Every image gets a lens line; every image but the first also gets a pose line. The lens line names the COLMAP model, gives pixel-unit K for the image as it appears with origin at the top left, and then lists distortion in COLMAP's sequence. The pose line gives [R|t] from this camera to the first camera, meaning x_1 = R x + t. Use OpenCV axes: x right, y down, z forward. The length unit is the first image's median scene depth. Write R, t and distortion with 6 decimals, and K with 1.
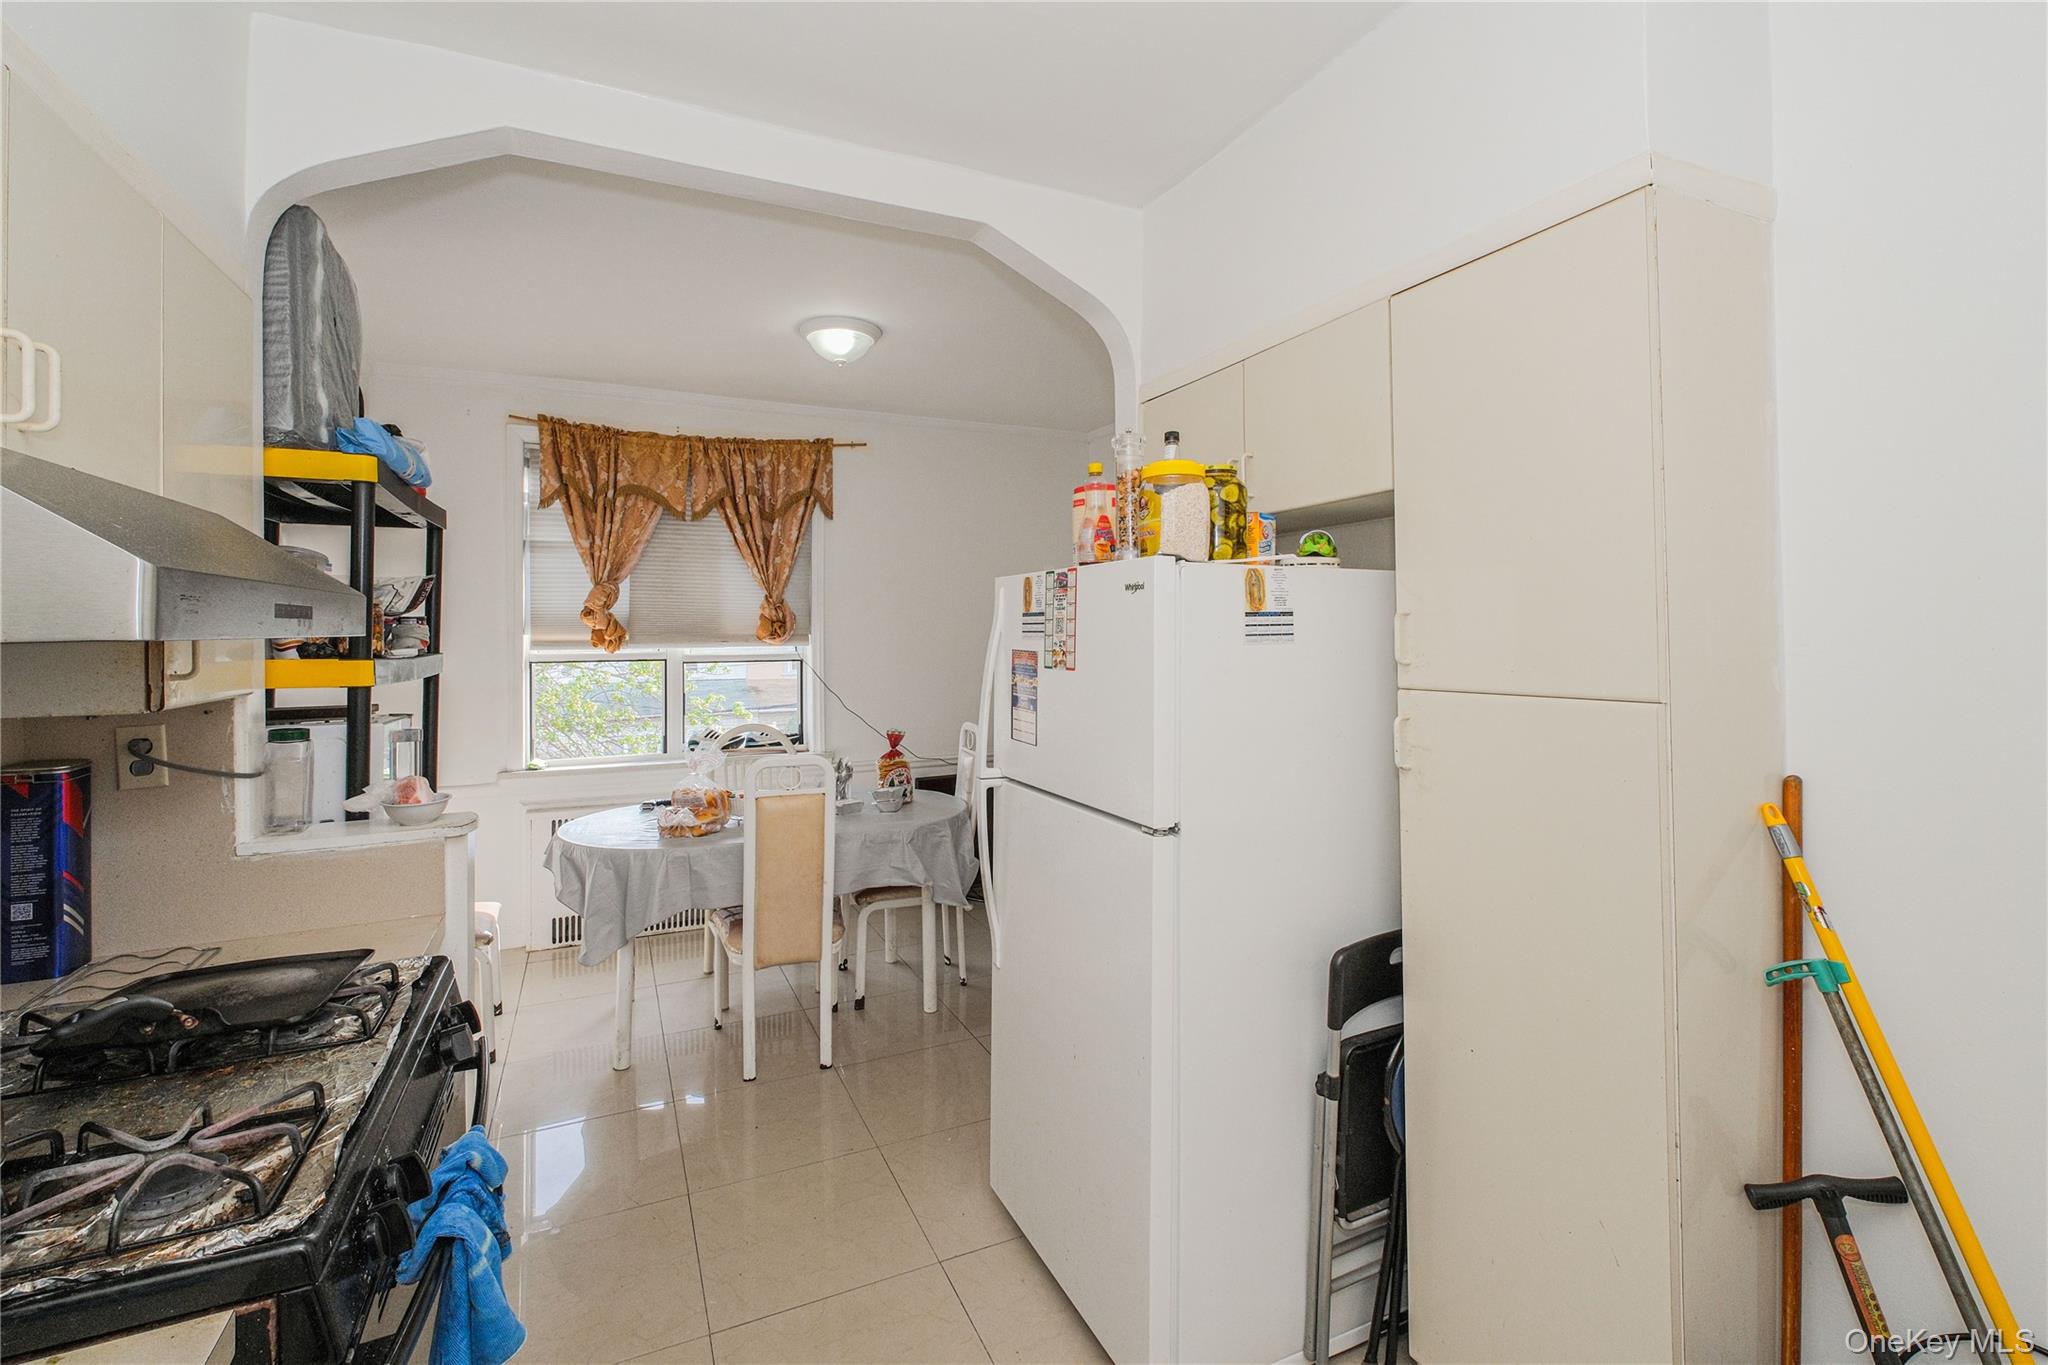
lens RADIAL K [[874.4, 0, 1015.1], [0, 874.4, 626.6], [0, 0, 1]] dist [-0.002888, 0.000198]
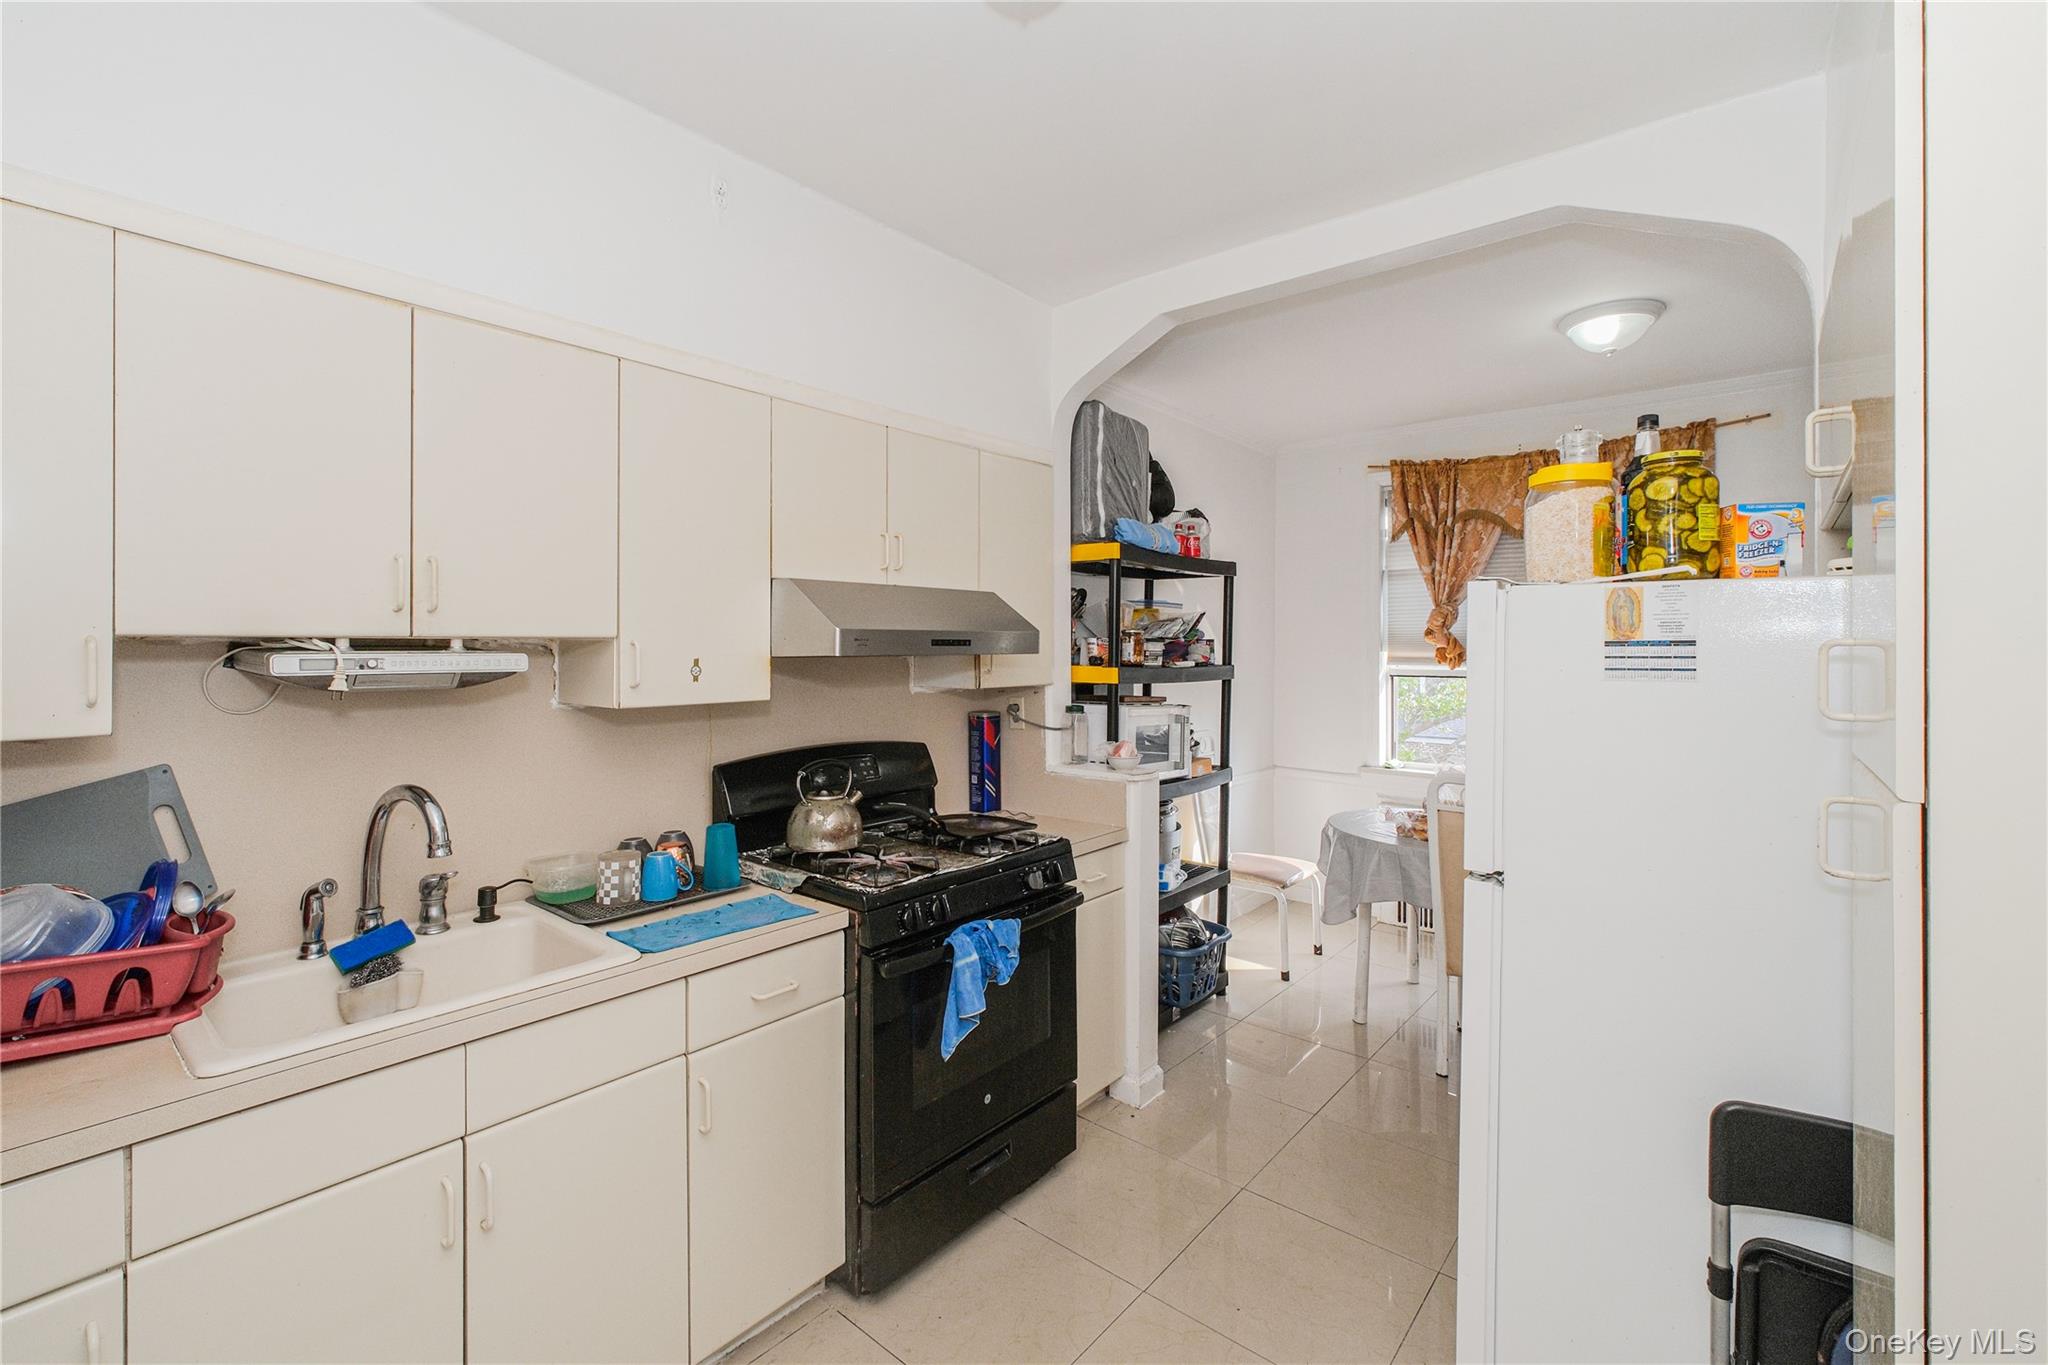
lens RADIAL K [[895.7, 0, 1024.4], [0, 895.7, 643.5], [0, 0, 1]] dist [-0.000314, 0.000245]
pose [[0.425902, 0.005730, -0.904751, 0.314970], [-0.001703, 0.999983, 0.005531, -0.007163], [0.904768, -0.000814, 0.425905, 0.058455]]
